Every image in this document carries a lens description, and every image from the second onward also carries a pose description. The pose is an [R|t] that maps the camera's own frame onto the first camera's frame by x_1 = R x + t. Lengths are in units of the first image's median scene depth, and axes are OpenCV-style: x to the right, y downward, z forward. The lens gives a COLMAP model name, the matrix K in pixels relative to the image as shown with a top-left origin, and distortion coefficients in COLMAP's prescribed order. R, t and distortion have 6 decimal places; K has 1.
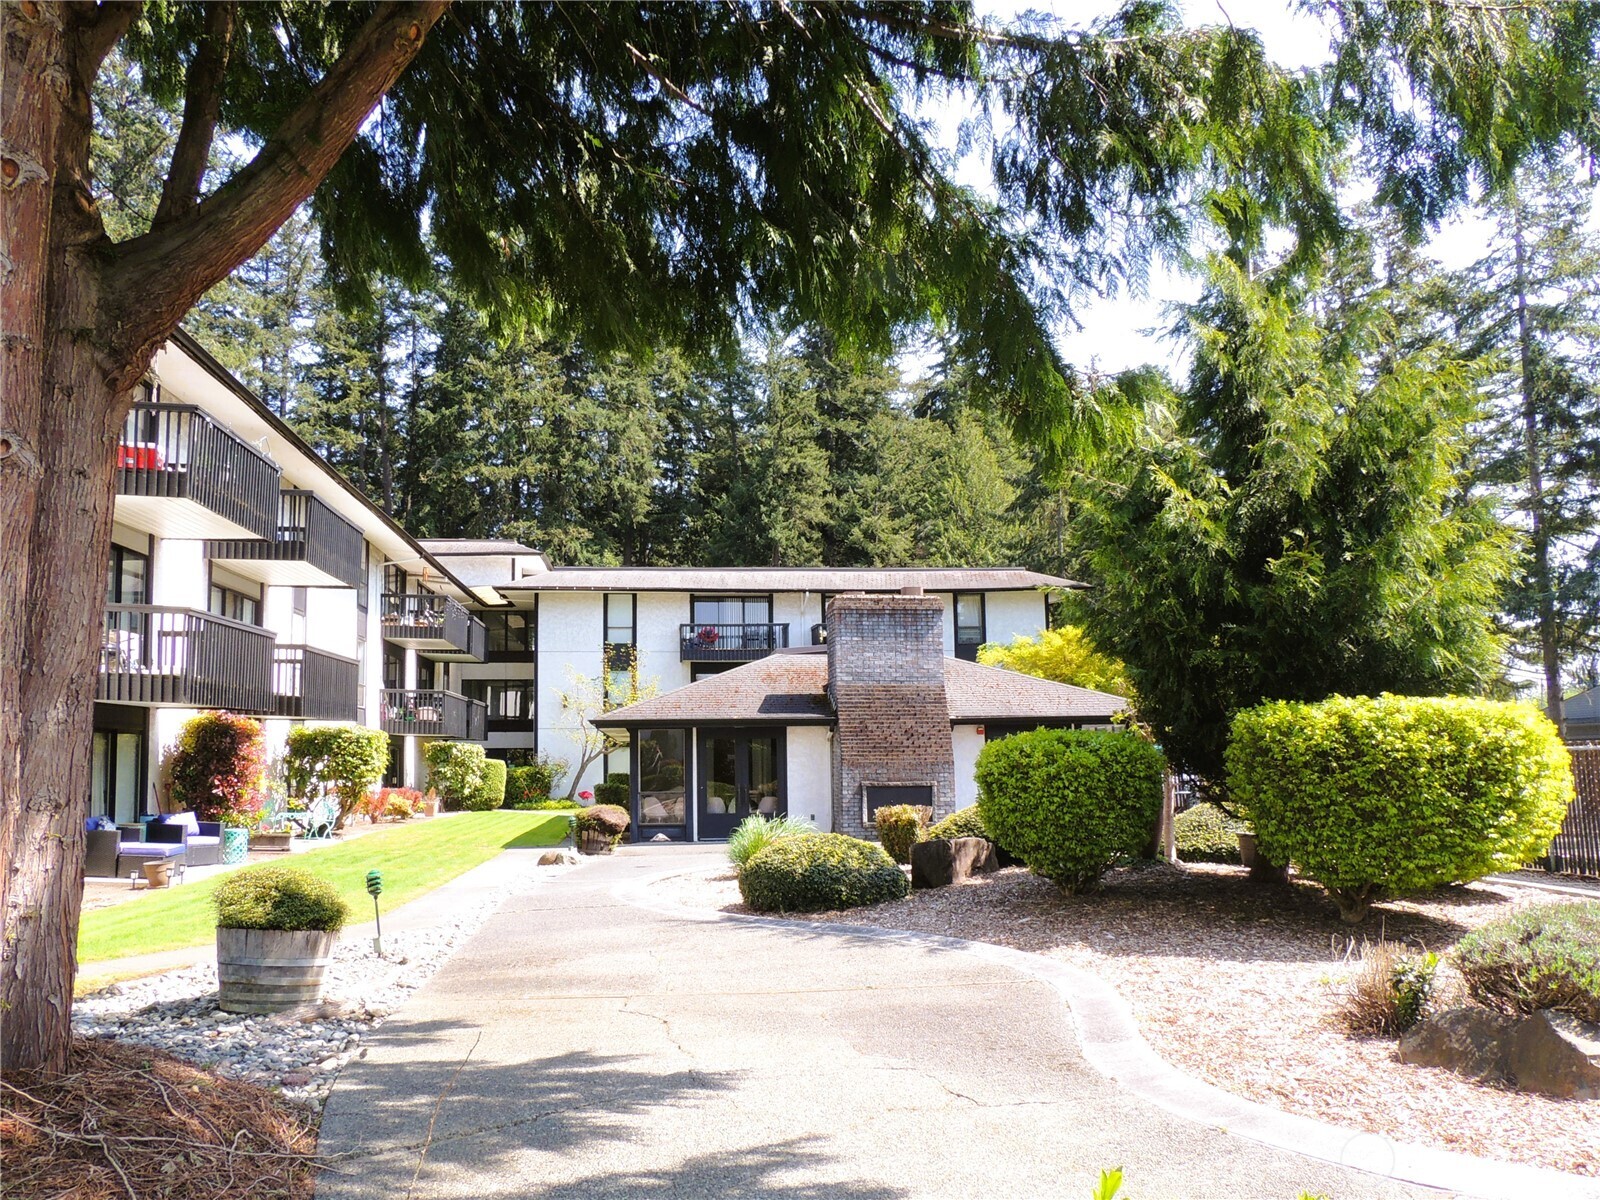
lens RADIAL K [[1132.3, 0, 797.8], [0, 1132.3, 599.4], [0, 0, 1]] dist [-0.003620, 0.000071]
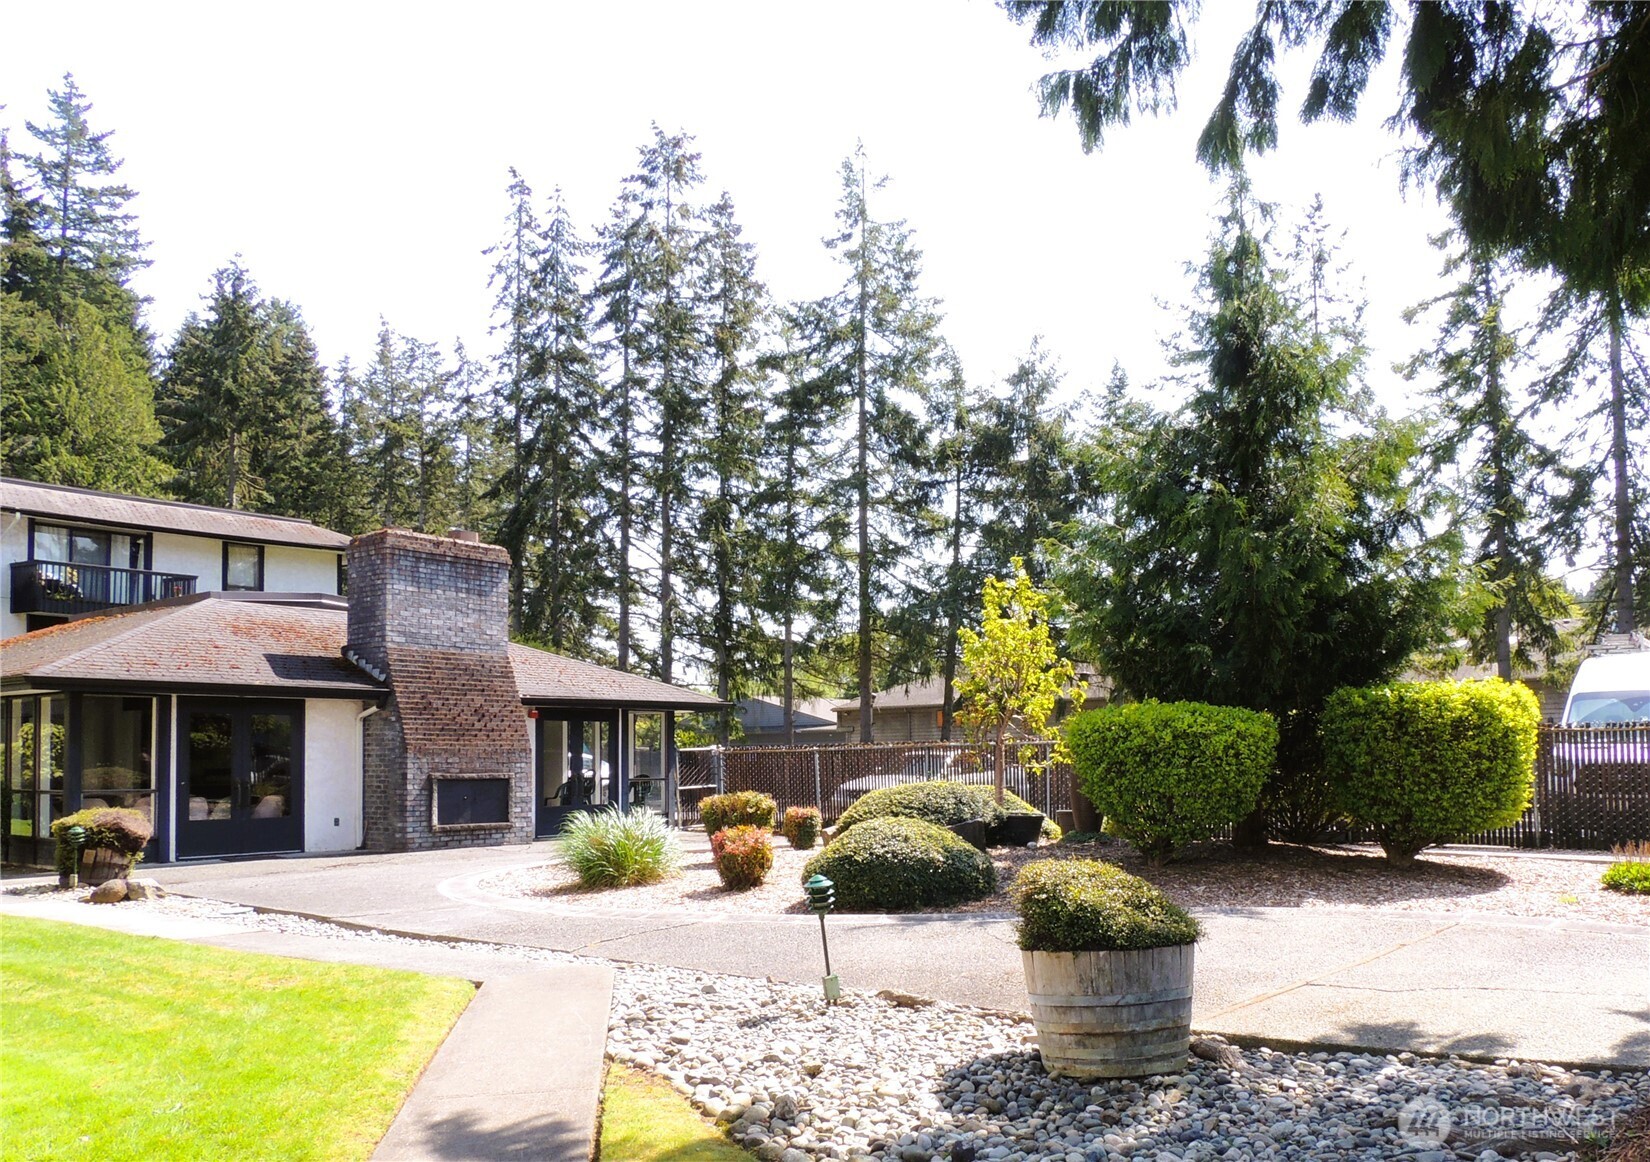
lens RADIAL K [[1293.2, 0, 825.2], [0, 1293.2, 585.4], [0, 0, 1]] dist [-0.011602, -0.002771]
pose [[0.702198, 0.104882, 0.704215, -0.368524], [-0.102728, 0.993666, -0.045557, 0.043158], [-0.704532, -0.040352, 0.708524, 0.177901]]
